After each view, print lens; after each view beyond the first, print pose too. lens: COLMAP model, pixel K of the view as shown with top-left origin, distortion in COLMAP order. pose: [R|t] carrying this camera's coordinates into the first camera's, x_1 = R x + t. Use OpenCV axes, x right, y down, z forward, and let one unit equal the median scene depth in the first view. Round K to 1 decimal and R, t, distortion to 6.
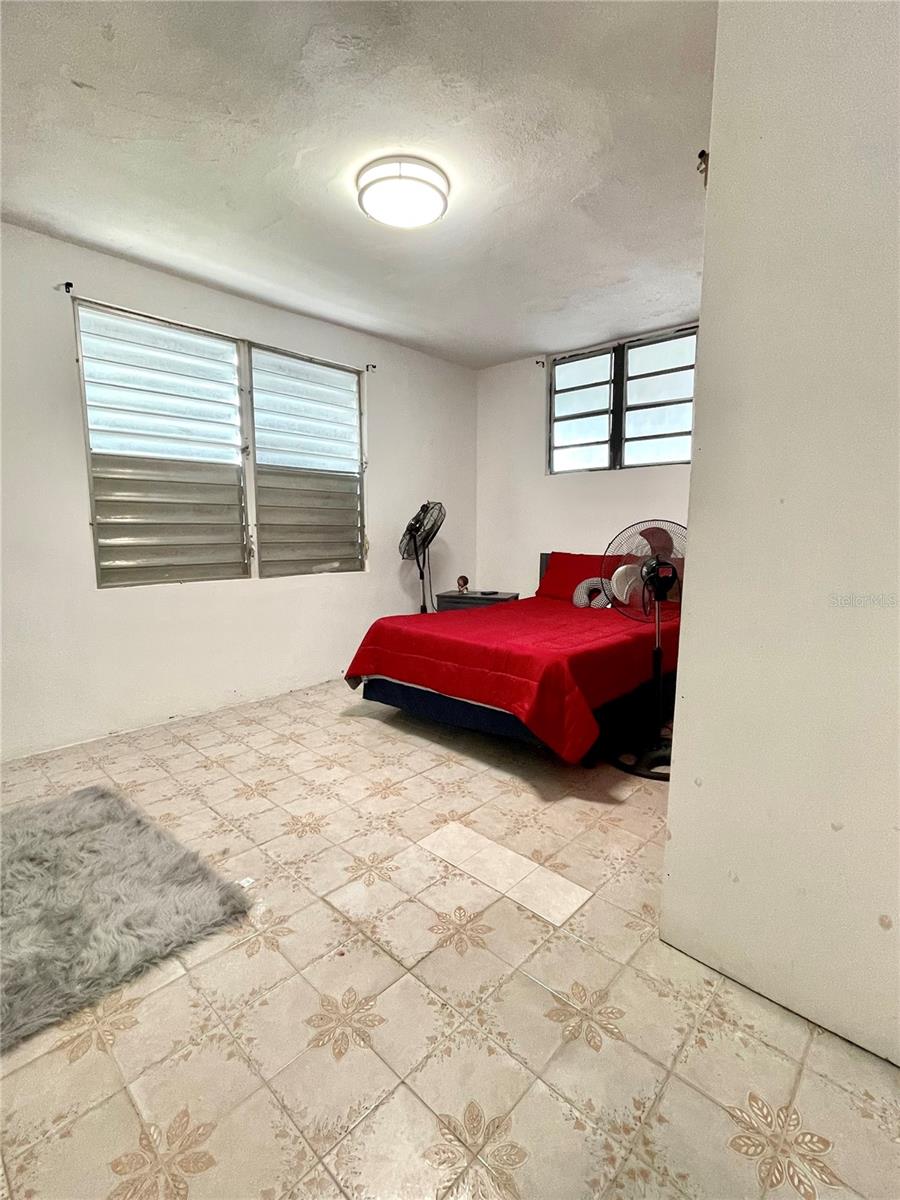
lens RADIAL K [[556.9, 0, 450.8], [0, 556.9, 601.2], [0, 0, 1]] dist [0.004986, 0.000280]
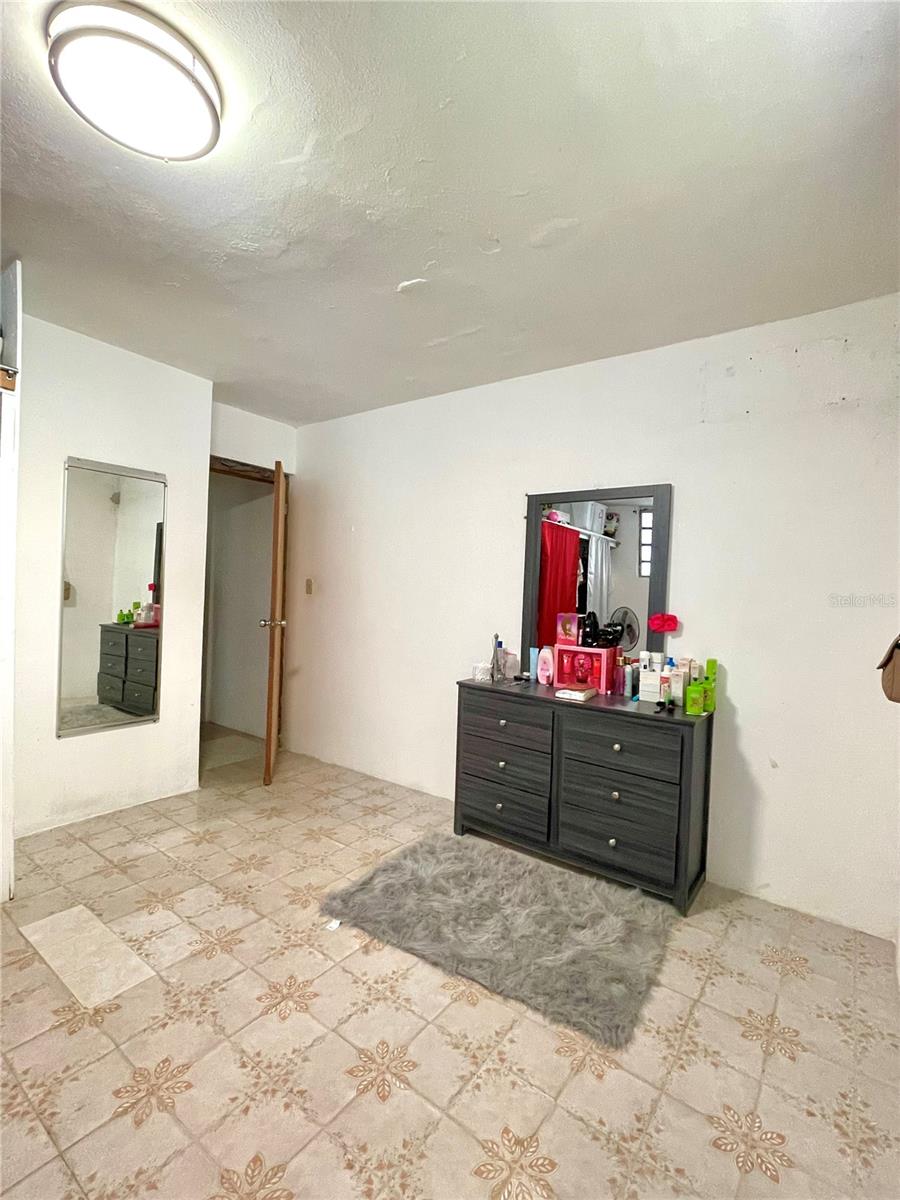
lens RADIAL K [[556.9, 0, 448.7], [0, 556.9, 599.5], [0, 0, 1]] dist [0.004986, 0.000280]
pose [[-0.992670, -0.037971, -0.114736, -0.411715], [-0.055034, 0.987241, 0.149422, -0.322612], [0.107599, 0.154641, -0.982094, 1.889901]]
